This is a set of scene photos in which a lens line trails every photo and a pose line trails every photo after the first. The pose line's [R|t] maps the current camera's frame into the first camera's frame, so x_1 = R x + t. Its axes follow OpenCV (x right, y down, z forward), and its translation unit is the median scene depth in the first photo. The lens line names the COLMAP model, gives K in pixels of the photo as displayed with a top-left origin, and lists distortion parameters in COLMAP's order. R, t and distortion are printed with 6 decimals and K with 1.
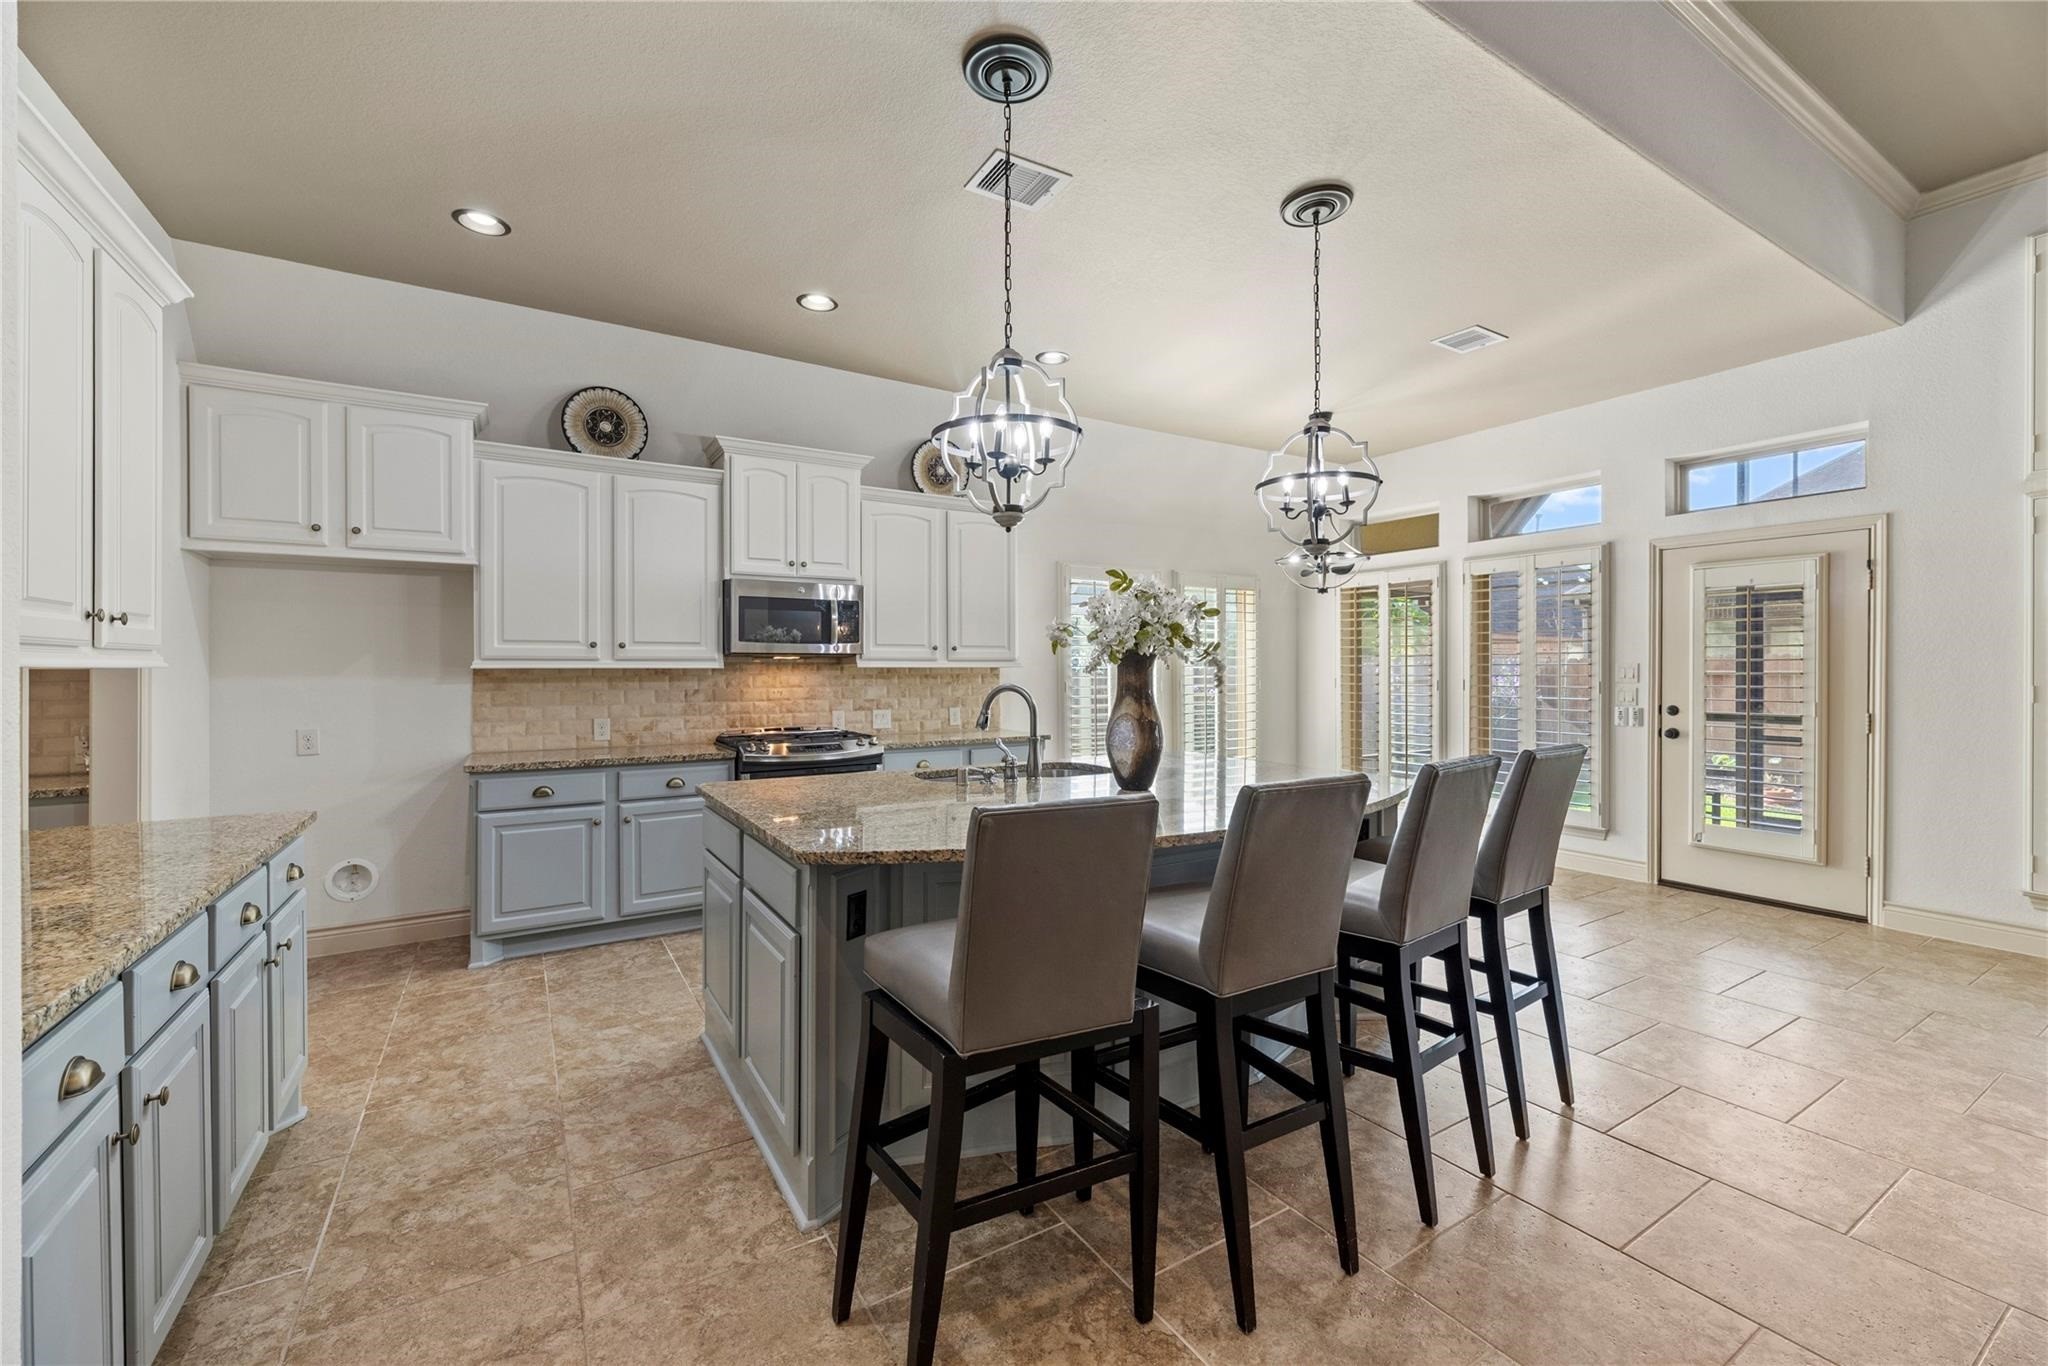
lens RADIAL K [[832.0, 0, 1027.9], [0, 832.0, 674.1], [0, 0, 1]] dist [0.000264, -0.000368]
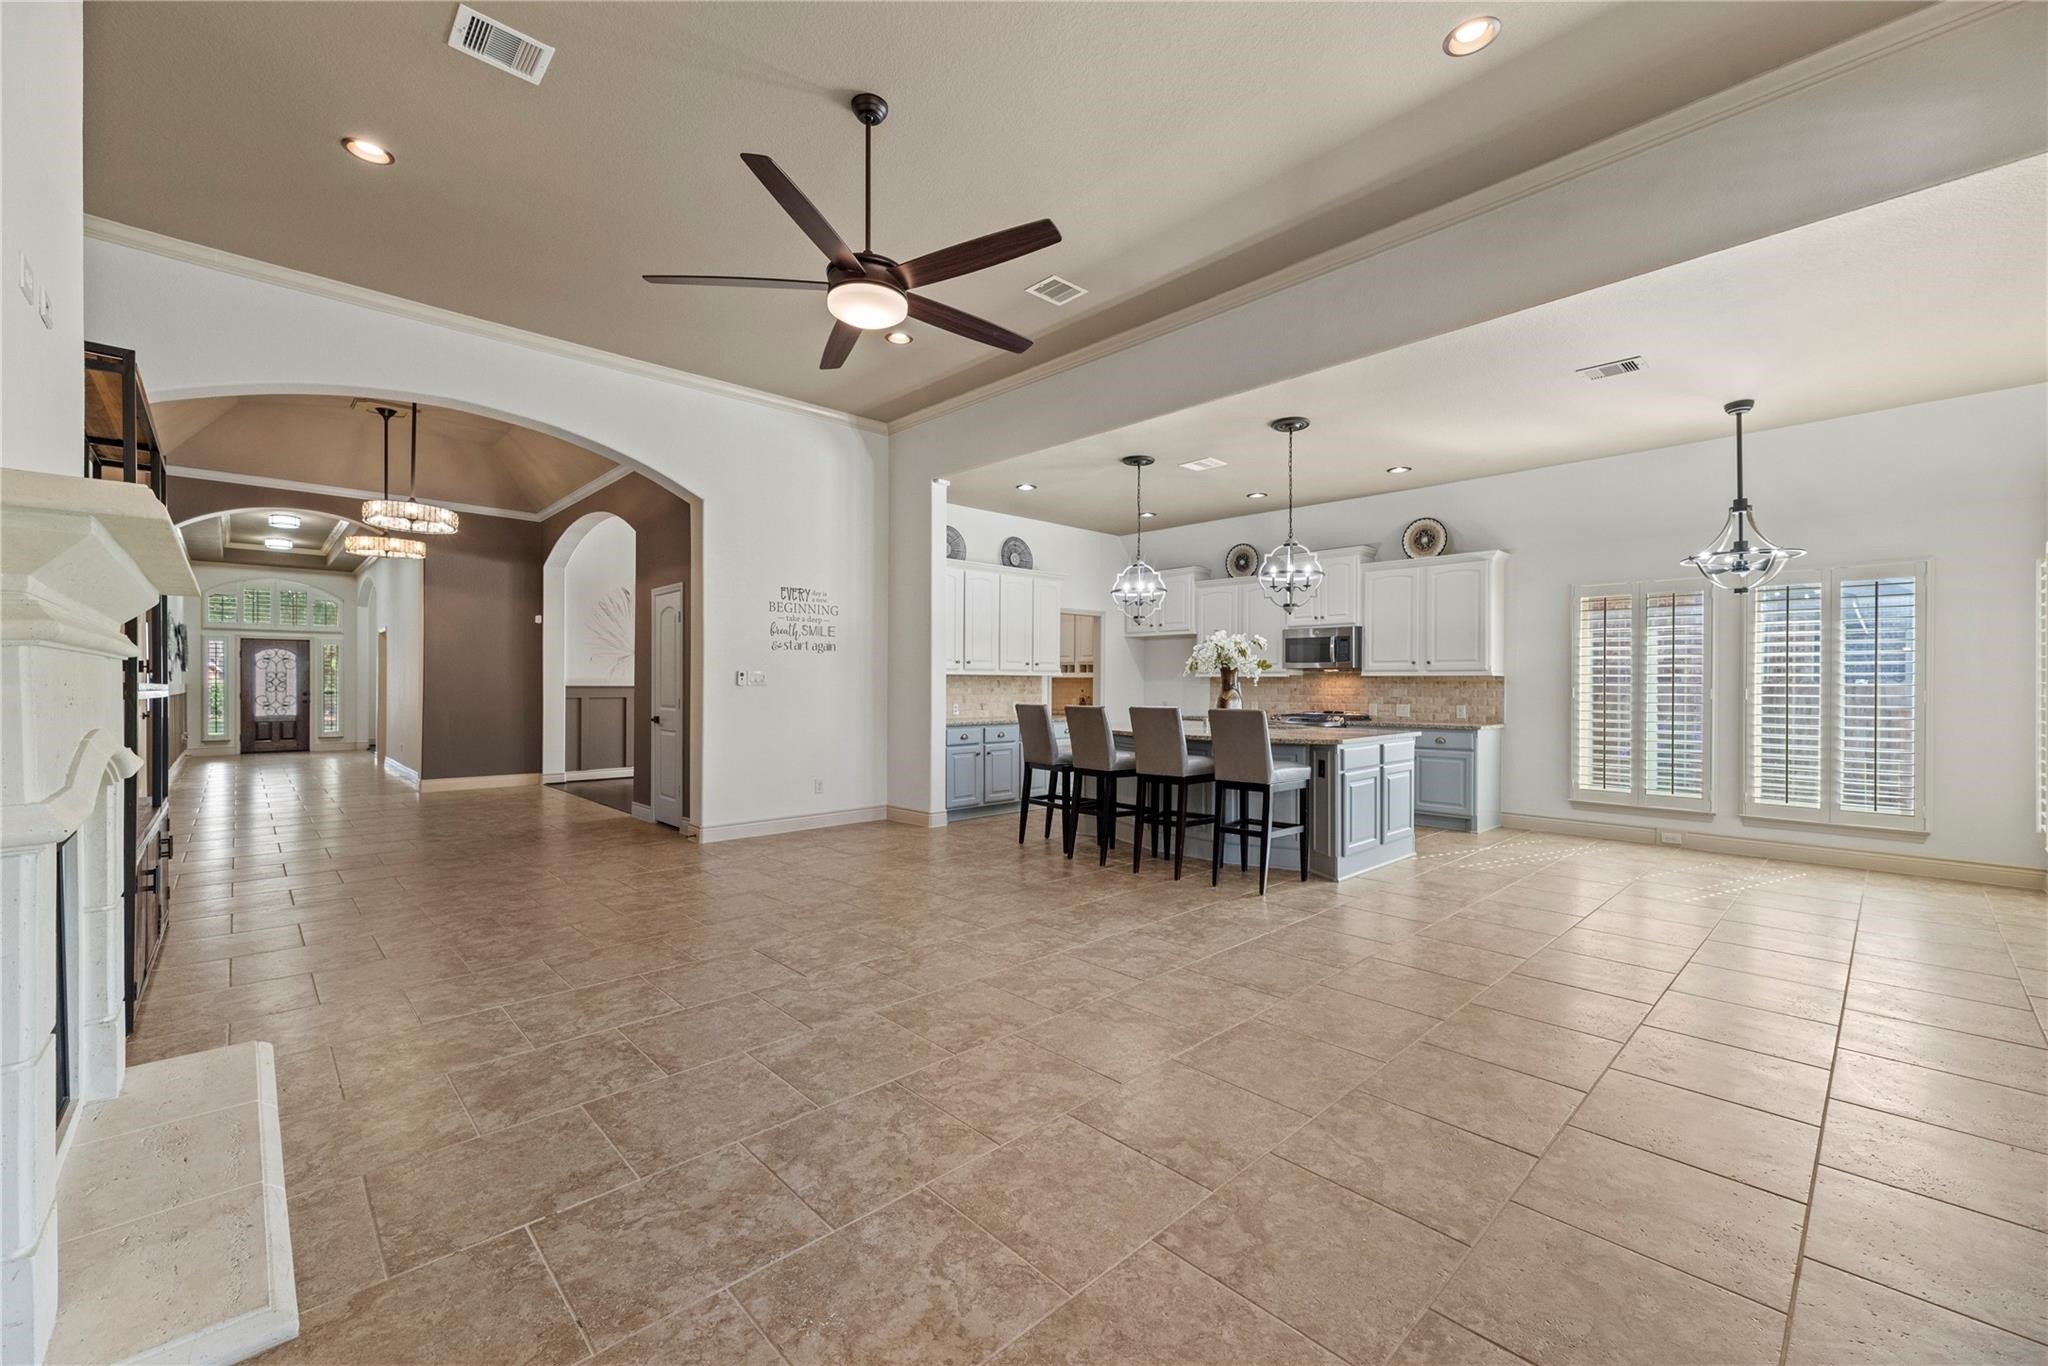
lens RADIAL K [[832.0, 0, 1027.8], [0, 832.0, 680.7], [0, 0, 1]] dist [0.000264, -0.000368]
pose [[0.213252, -0.002025, -0.976995, 1.410269], [-0.008647, 0.999955, -0.003960, 0.015541], [0.976959, 0.009293, 0.213224, 0.025187]]
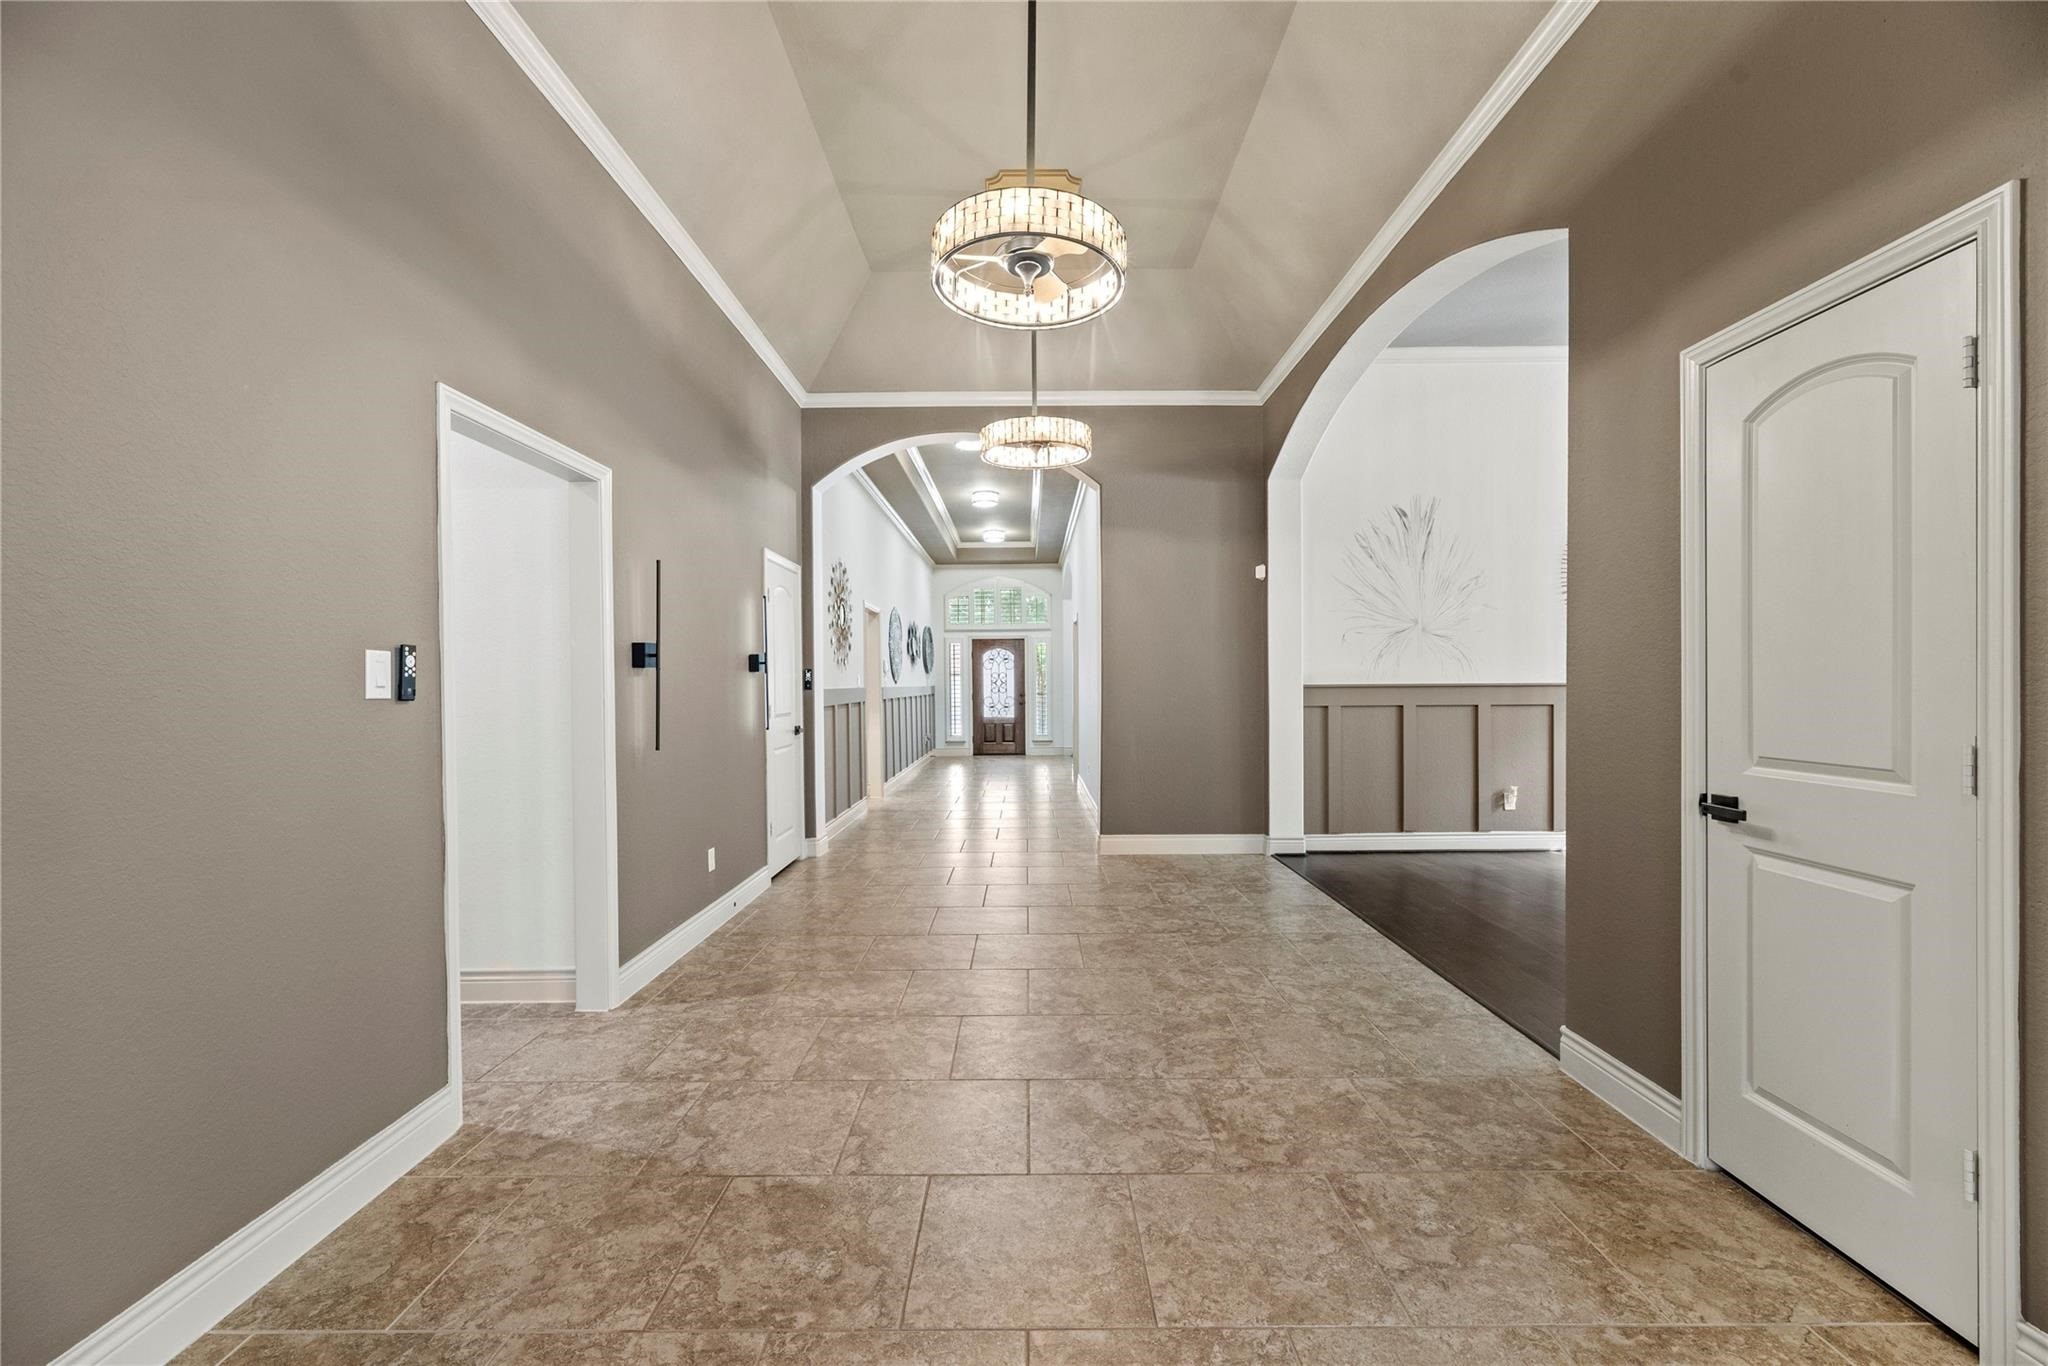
lens RADIAL K [[832.0, 0, 1019.8], [0, 832.0, 690.4], [0, 0, 1]] dist [0.000264, -0.000368]
pose [[-0.526680, 0.012810, -0.849967, 0.201909], [0.003317, 0.999910, 0.013014, 0.021089], [0.850057, 0.004035, -0.526675, -0.438737]]
